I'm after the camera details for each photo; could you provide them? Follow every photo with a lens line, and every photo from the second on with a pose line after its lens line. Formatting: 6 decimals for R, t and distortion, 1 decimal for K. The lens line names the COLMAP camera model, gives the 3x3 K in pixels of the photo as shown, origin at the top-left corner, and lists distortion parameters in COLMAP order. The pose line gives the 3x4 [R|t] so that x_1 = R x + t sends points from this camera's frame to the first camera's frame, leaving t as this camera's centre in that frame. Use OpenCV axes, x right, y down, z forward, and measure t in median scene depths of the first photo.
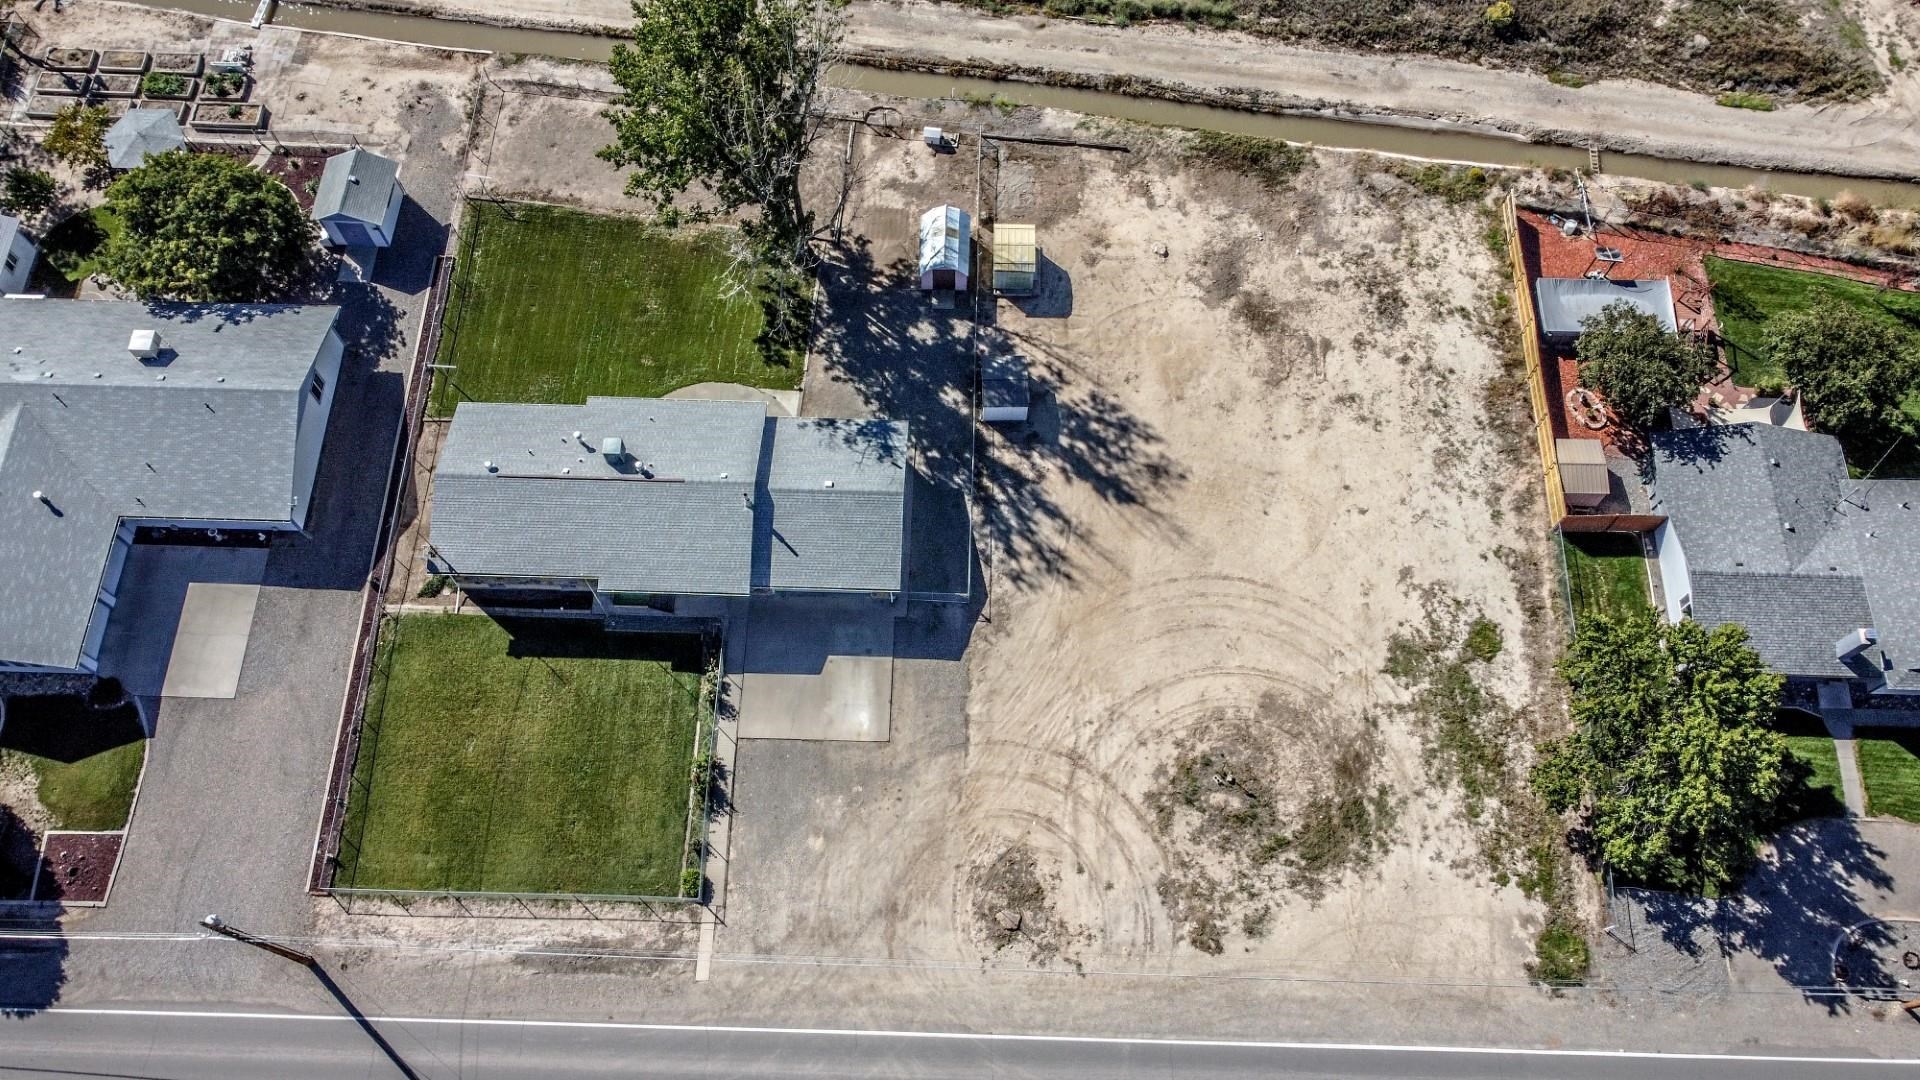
lens RADIAL K [[1442.0, 0, 956.7], [0, 1442.0, 545.7], [0, 0, 1]] dist [0.004888, -0.001412]
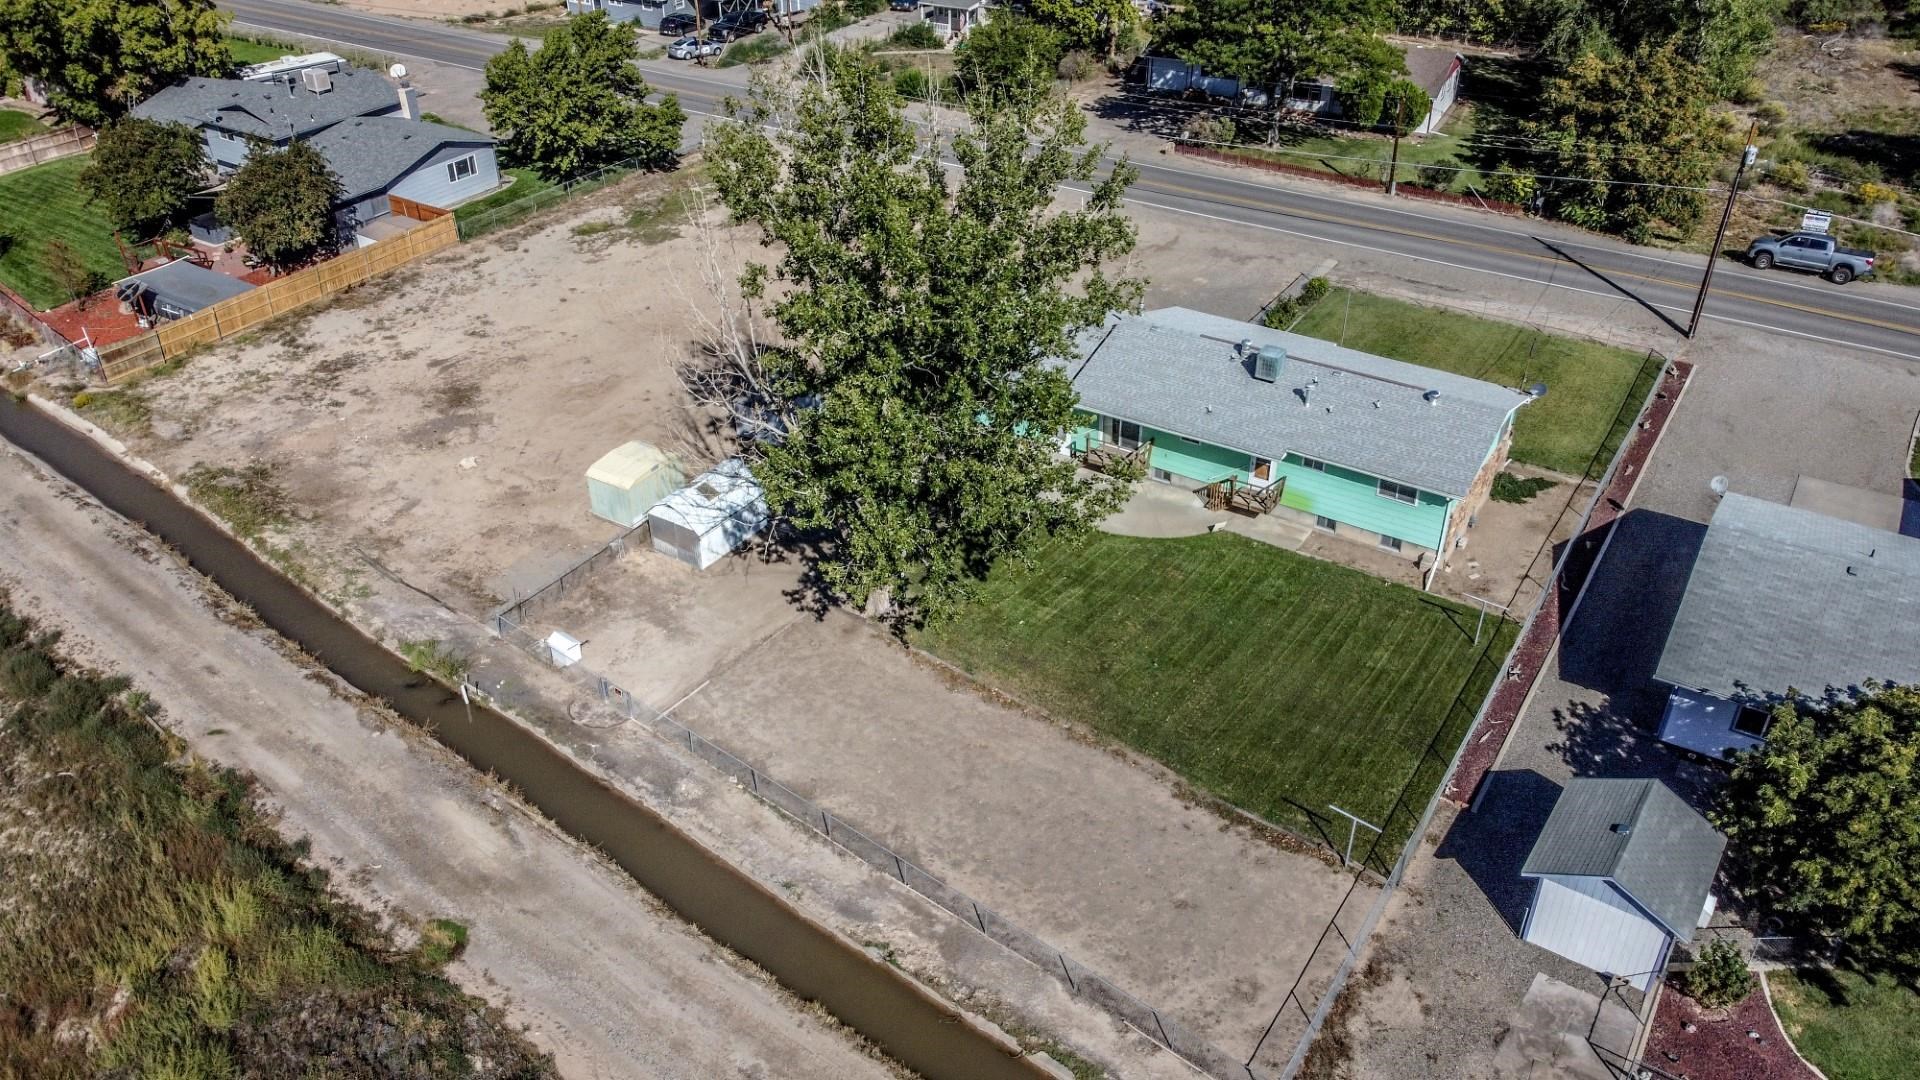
lens RADIAL K [[1442.0, 0, 956.7], [0, 1442.0, 545.7], [0, 0, 1]] dist [0.004888, -0.001412]
pose [[-0.857089, -0.294252, 0.422863, -0.398493], [0.466812, -0.096401, 0.879087, -0.750819], [-0.217909, 0.950854, 0.219984, 0.840042]]
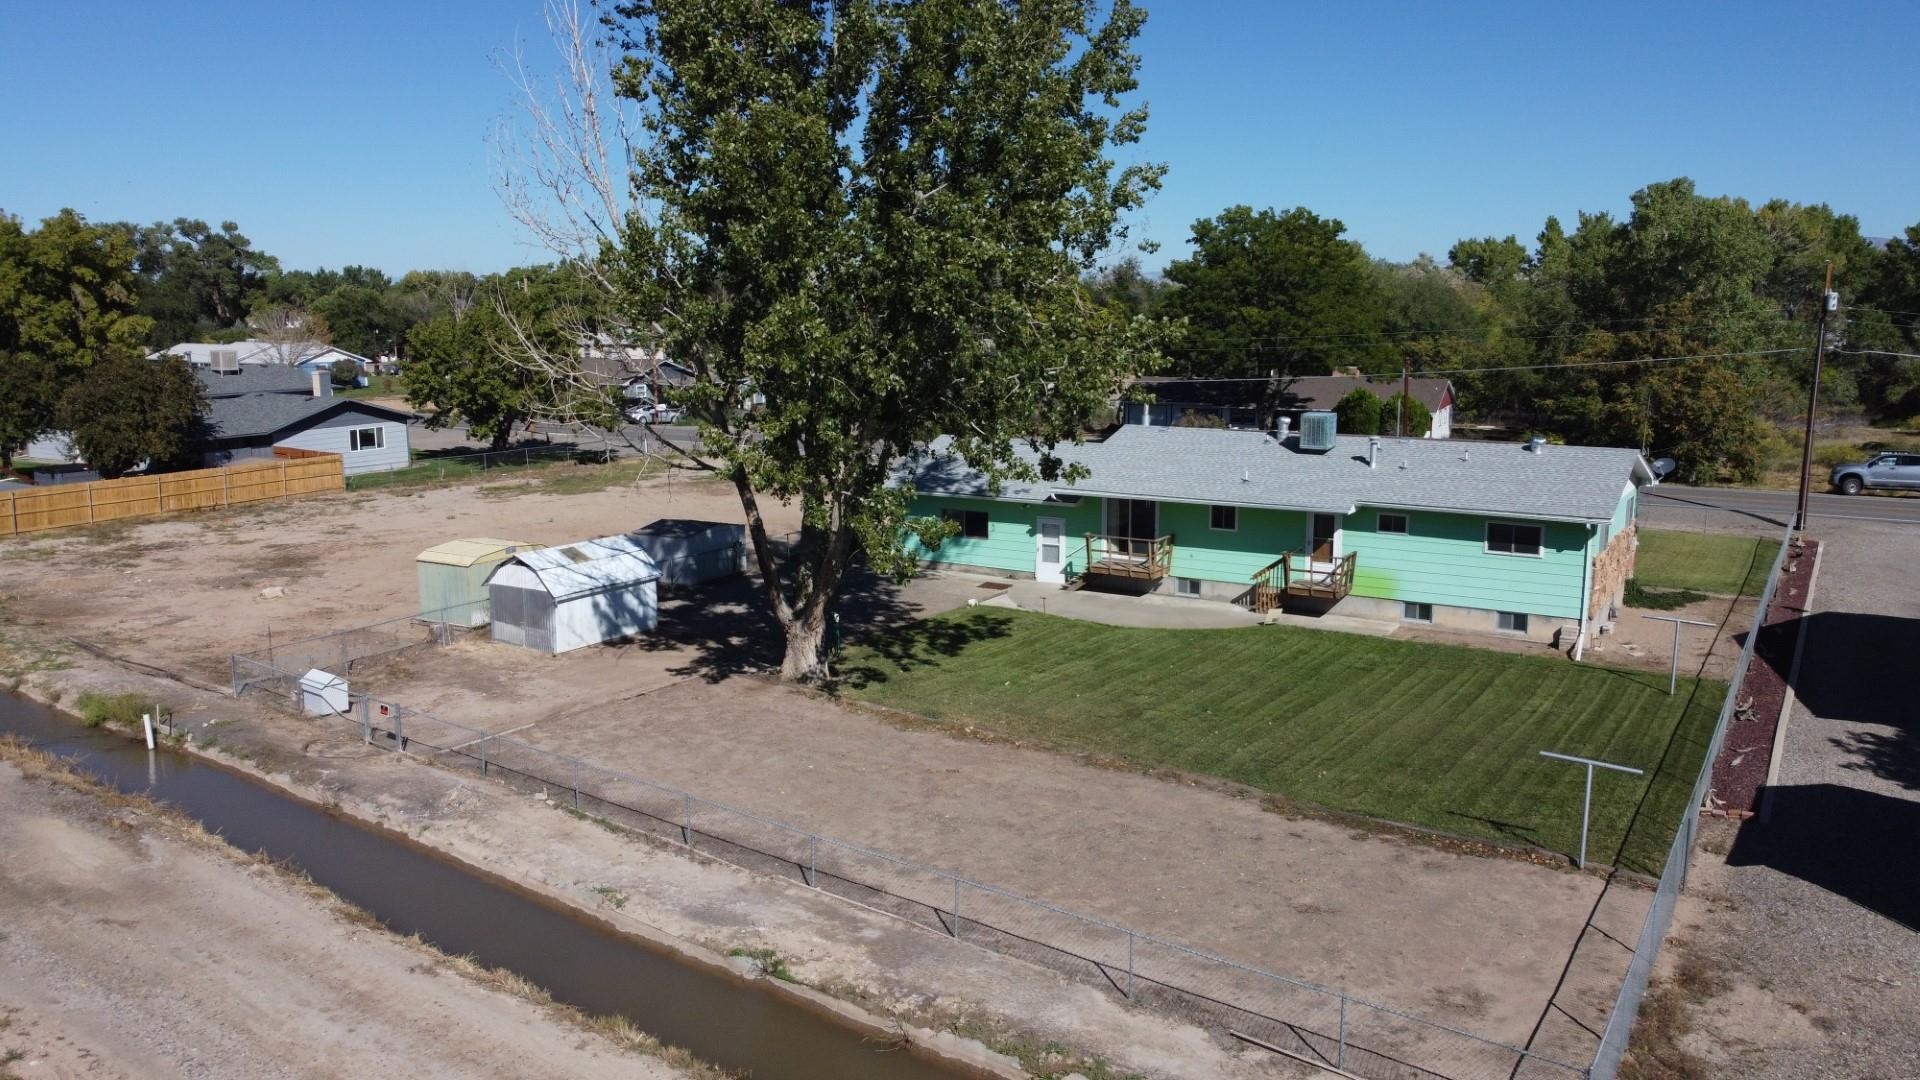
lens RADIAL K [[1445.8, 0, 956.4], [0, 1445.8, 537.2], [0, 0, 1]] dist [0.004604, -0.001618]
pose [[-0.866272, -0.096200, 0.490223, -0.361634], [0.451709, 0.268306, 0.850865, -0.575227], [-0.213383, 0.958518, -0.188971, 1.048043]]
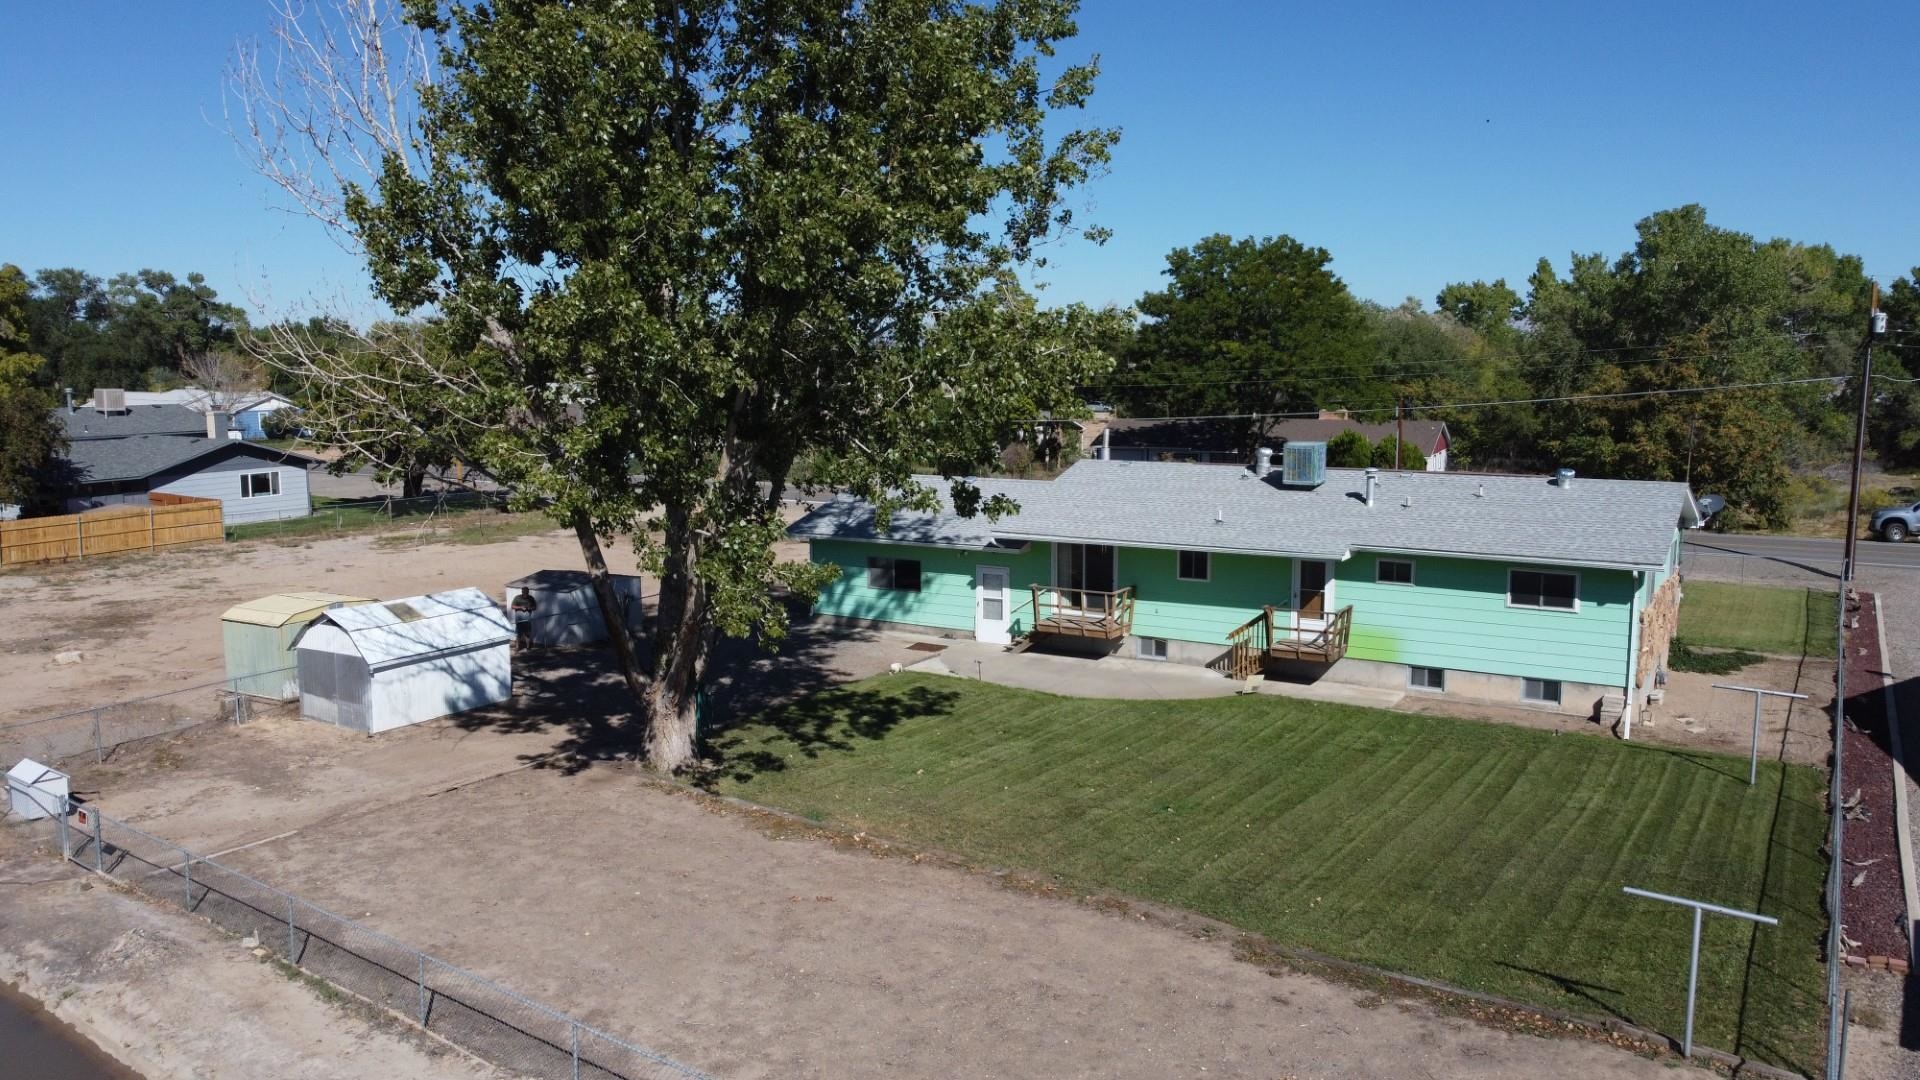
lens RADIAL K [[1442.0, 0, 956.7], [0, 1442.0, 545.7], [0, 0, 1]] dist [0.004888, -0.001412]
pose [[-0.870504, -0.078206, 0.485909, -0.337664], [0.445322, 0.295207, 0.845305, -0.491307], [-0.209552, 0.952227, -0.222152, 1.028116]]
